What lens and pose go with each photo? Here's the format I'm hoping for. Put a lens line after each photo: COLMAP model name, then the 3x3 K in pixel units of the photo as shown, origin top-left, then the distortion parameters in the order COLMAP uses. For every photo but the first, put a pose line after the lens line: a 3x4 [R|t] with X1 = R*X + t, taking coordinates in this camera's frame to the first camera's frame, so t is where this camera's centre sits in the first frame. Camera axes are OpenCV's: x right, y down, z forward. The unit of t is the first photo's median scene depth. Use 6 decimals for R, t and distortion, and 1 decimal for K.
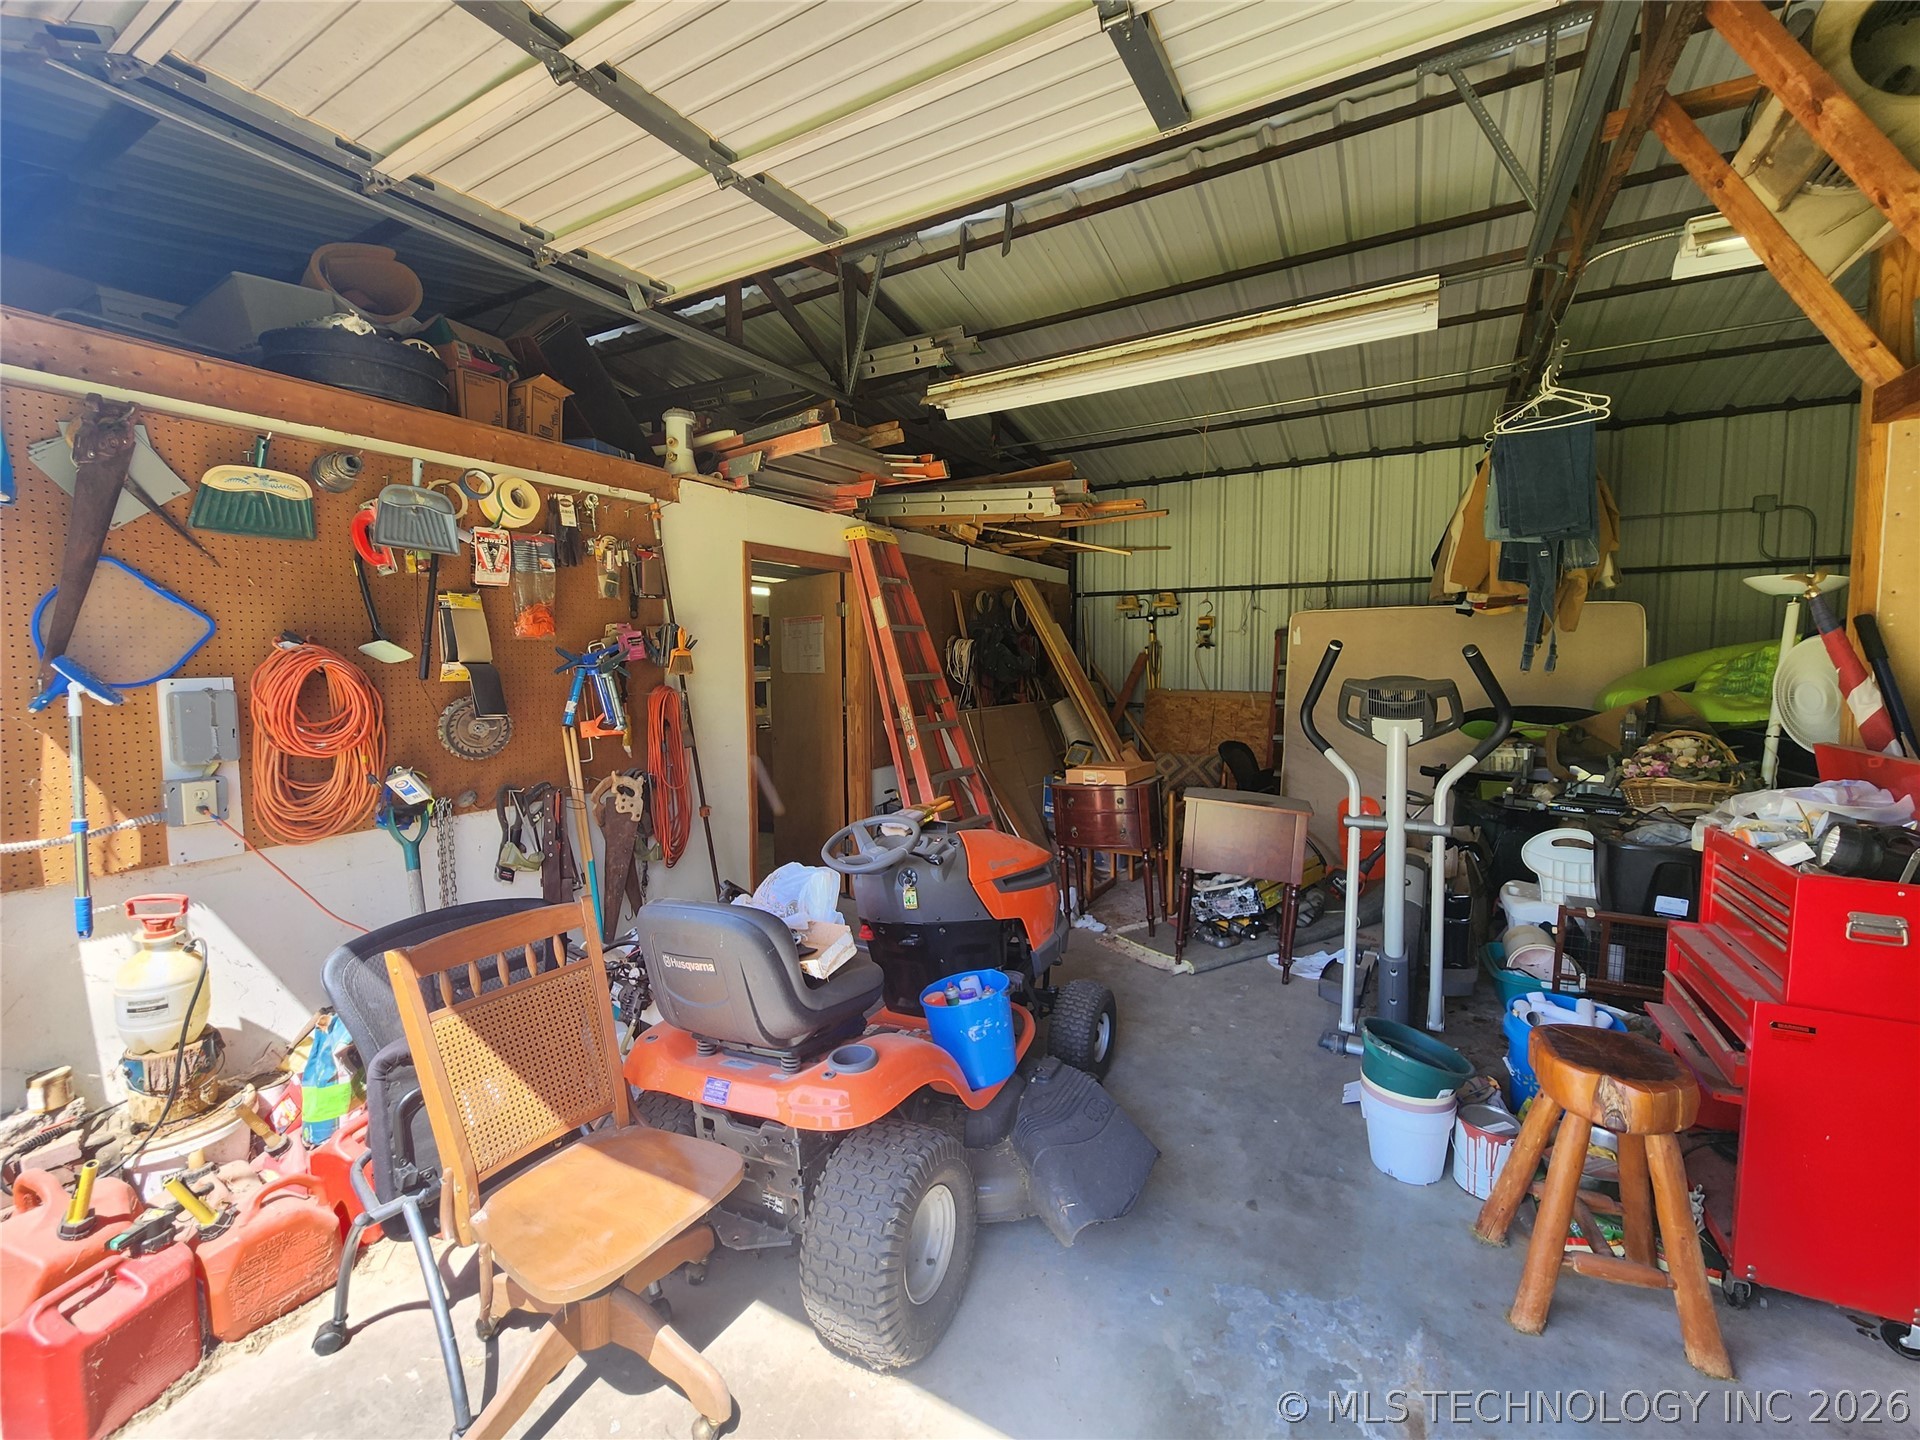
lens RADIAL K [[781.1, 0, 959.5], [0, 781.1, 709.1], [0, 0, 1]] dist [0.004932, -0.003643]
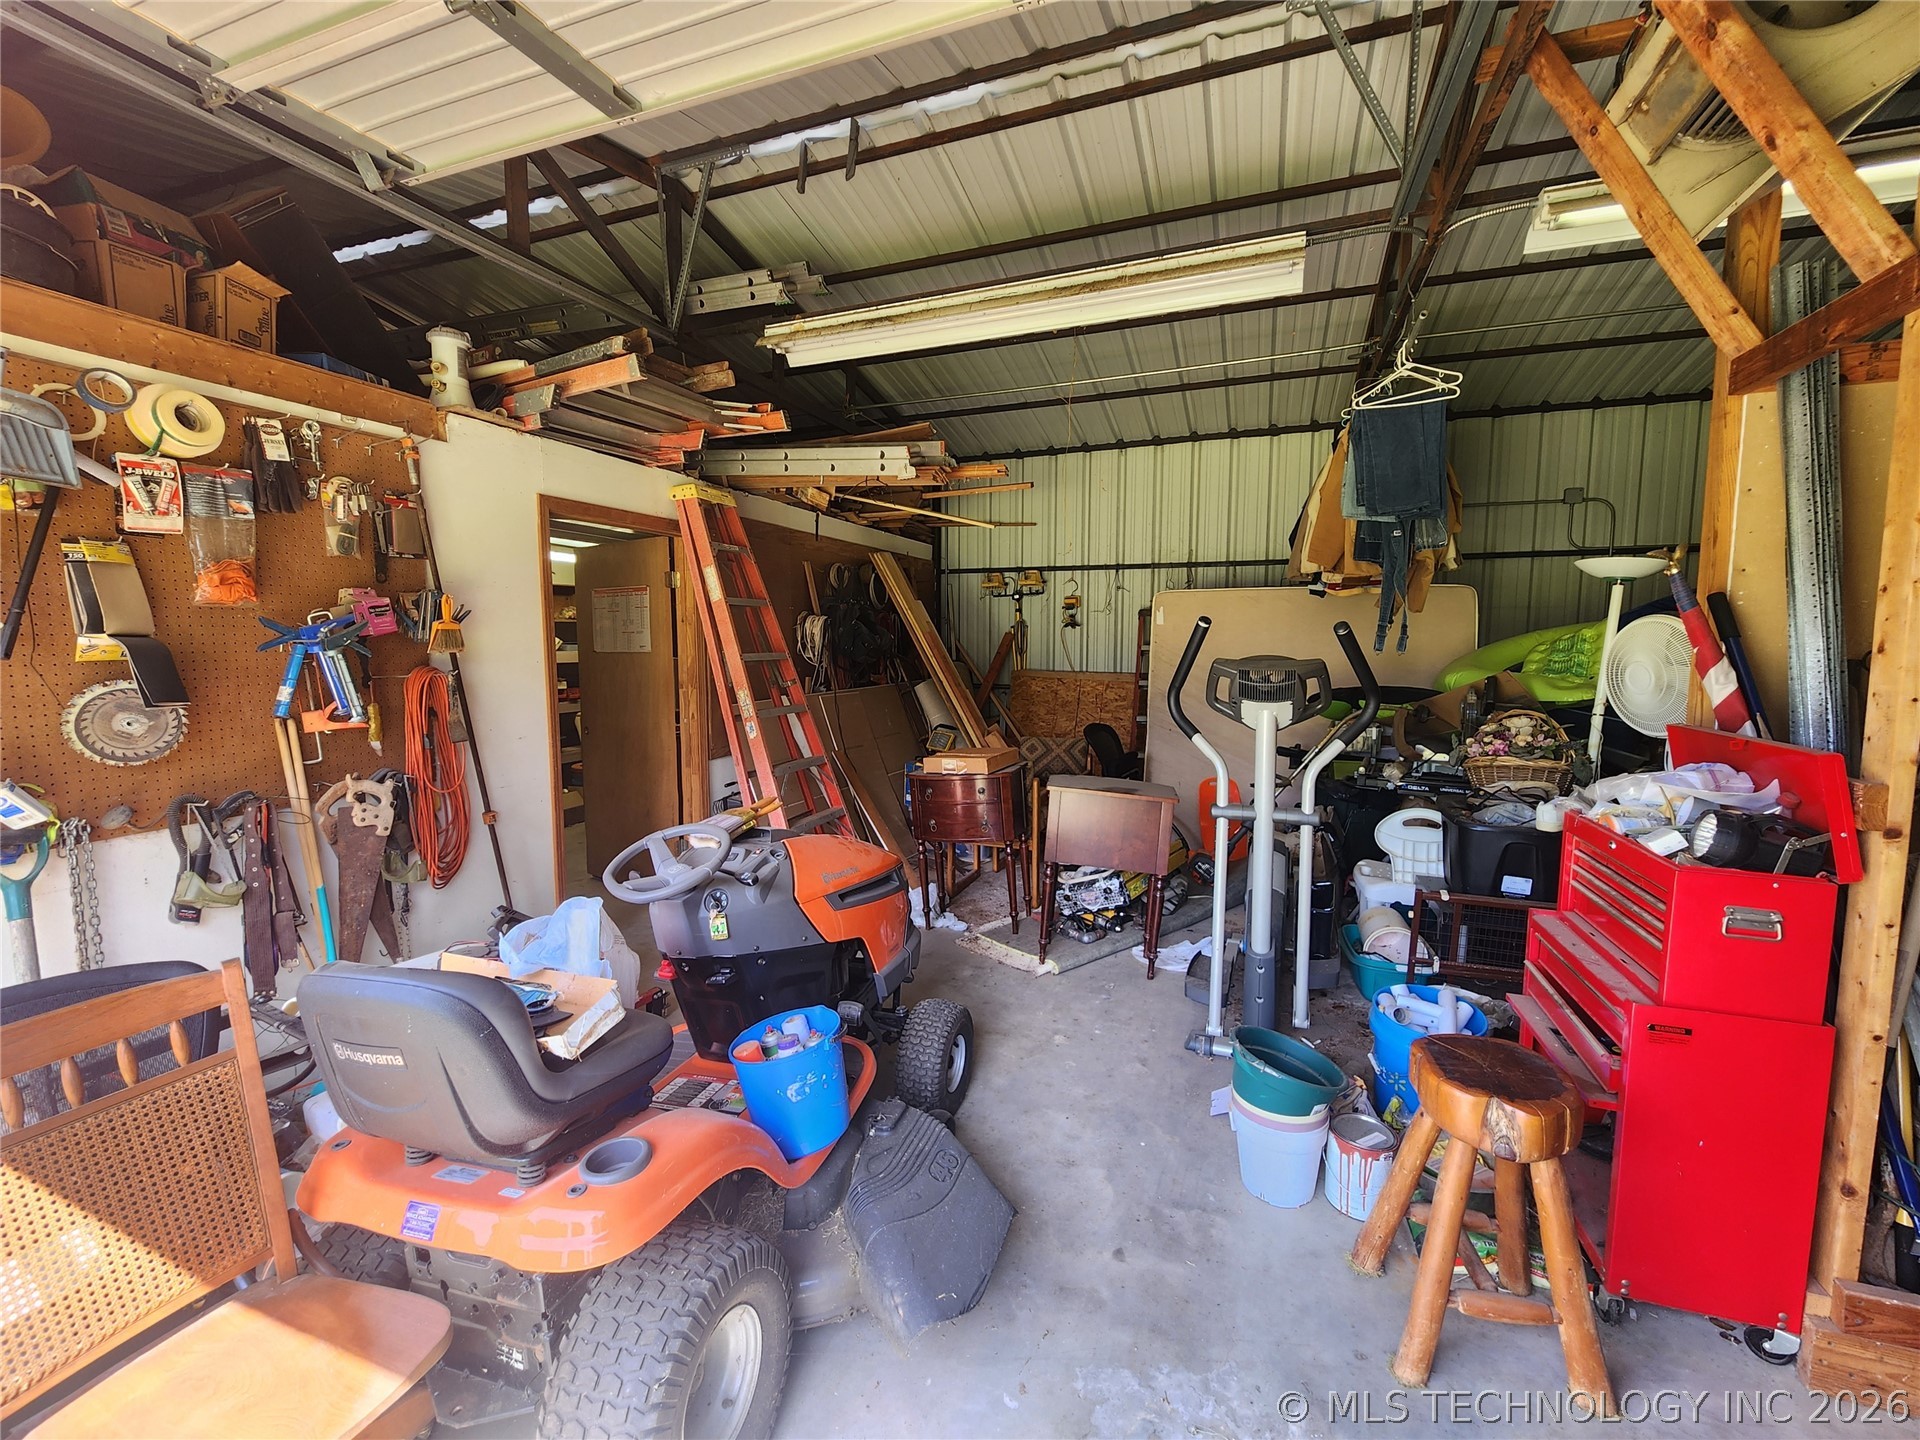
lens RADIAL K [[781.1, 0, 959.5], [0, 781.1, 709.1], [0, 0, 1]] dist [0.004932, -0.003643]
pose [[0.987018, -0.009262, 0.160345, 0.038851], [0.005382, 0.999682, 0.024620, -0.002691], [-0.160522, -0.023438, 0.986754, 0.110357]]
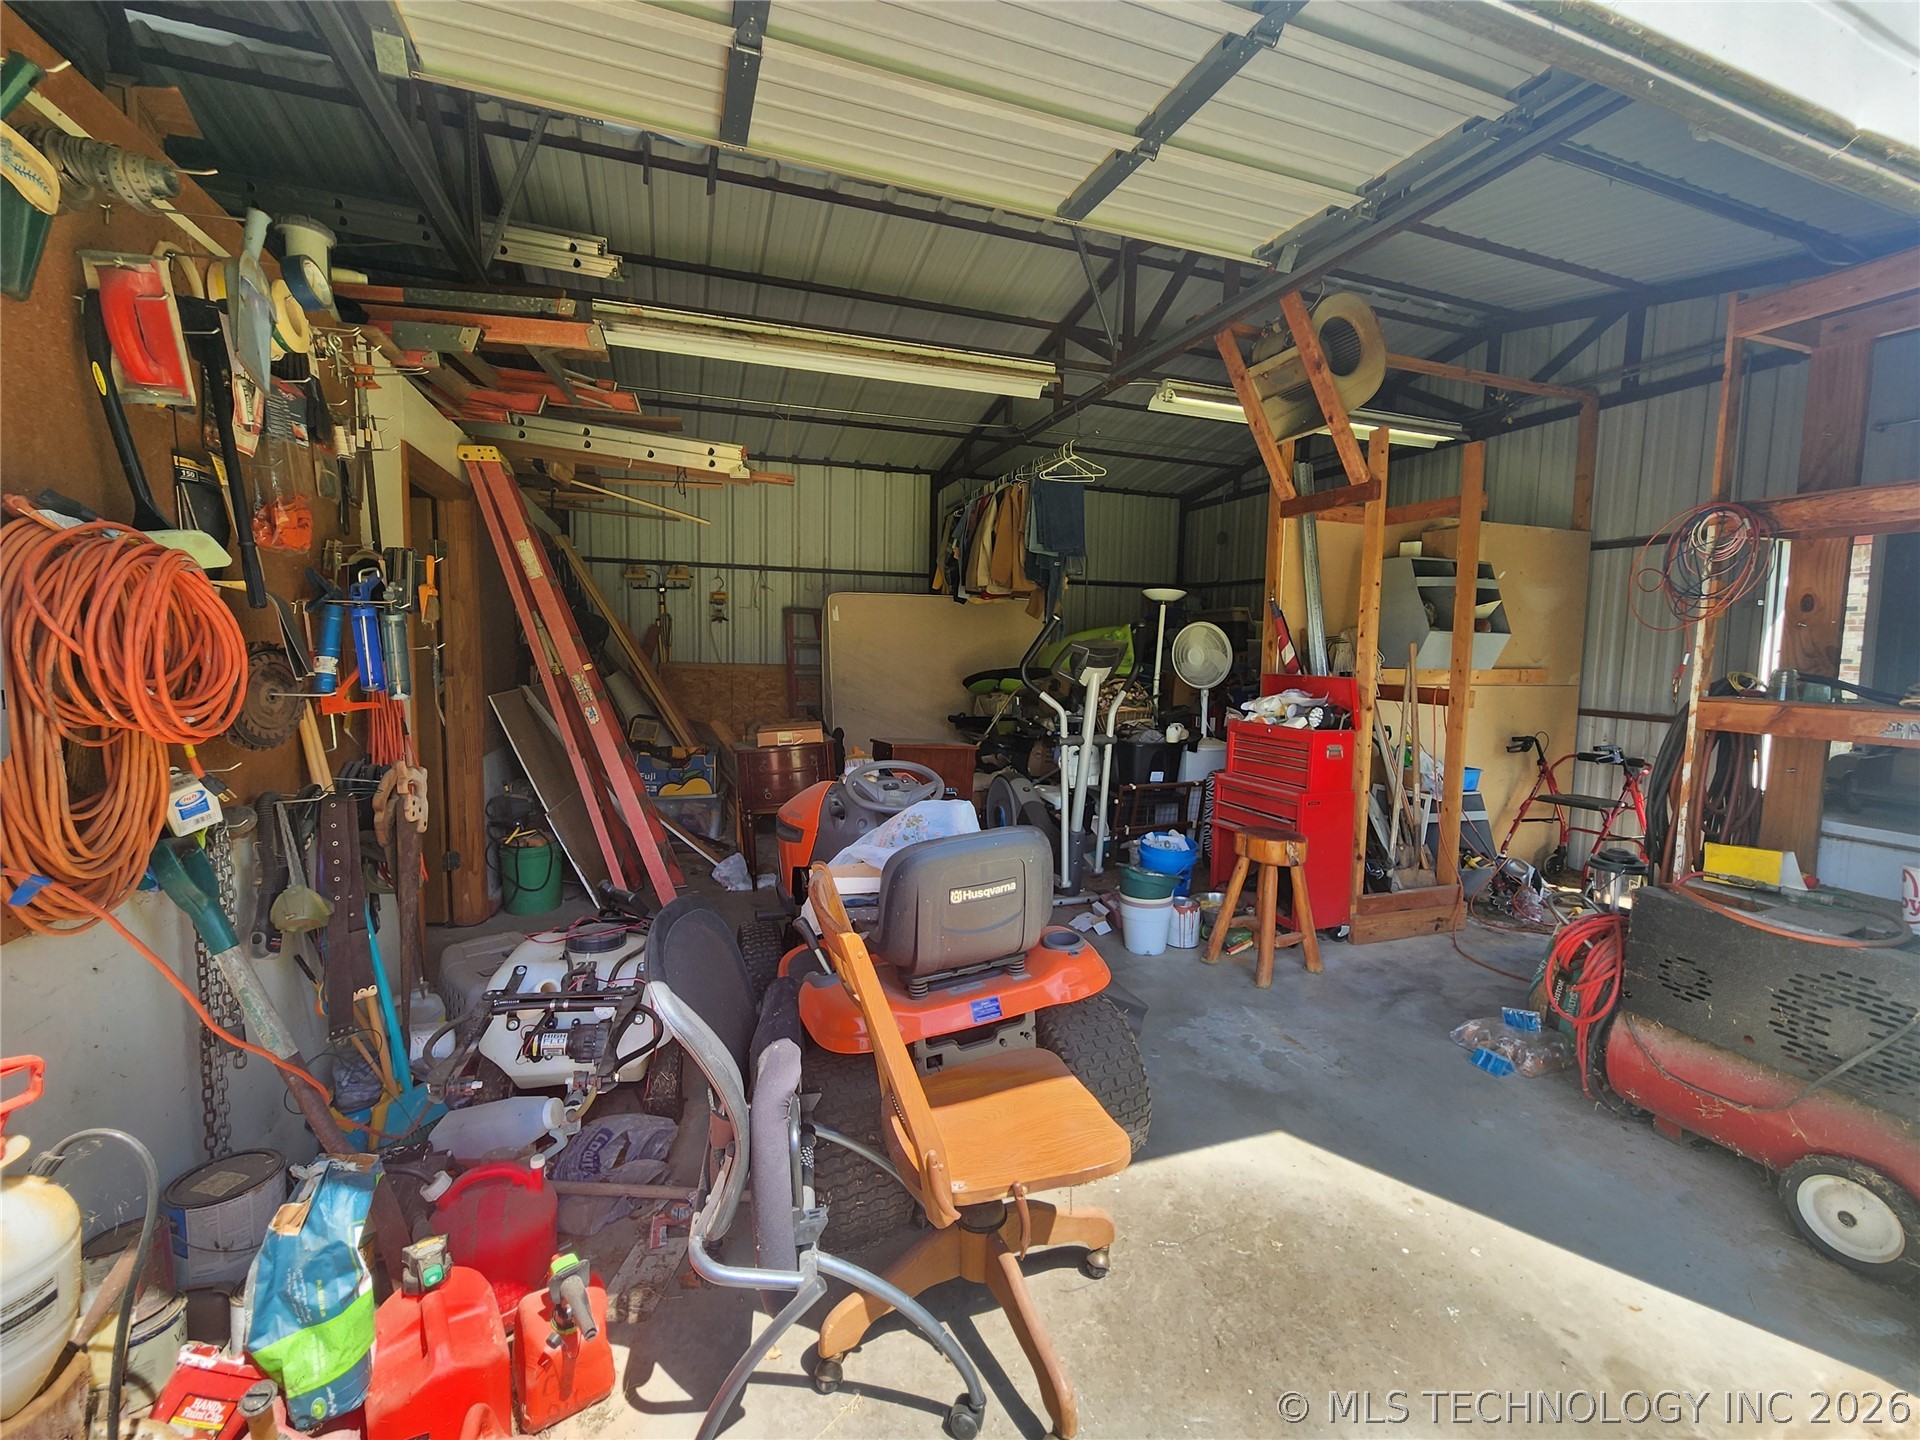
lens RADIAL K [[781.1, 0, 959.5], [0, 781.1, 709.1], [0, 0, 1]] dist [0.004932, -0.003643]
pose [[0.649406, -0.047546, 0.758954, -0.575473], [0.032939, 0.998865, 0.034391, 0.025048], [-0.759729, 0.002665, 0.650235, 0.178731]]
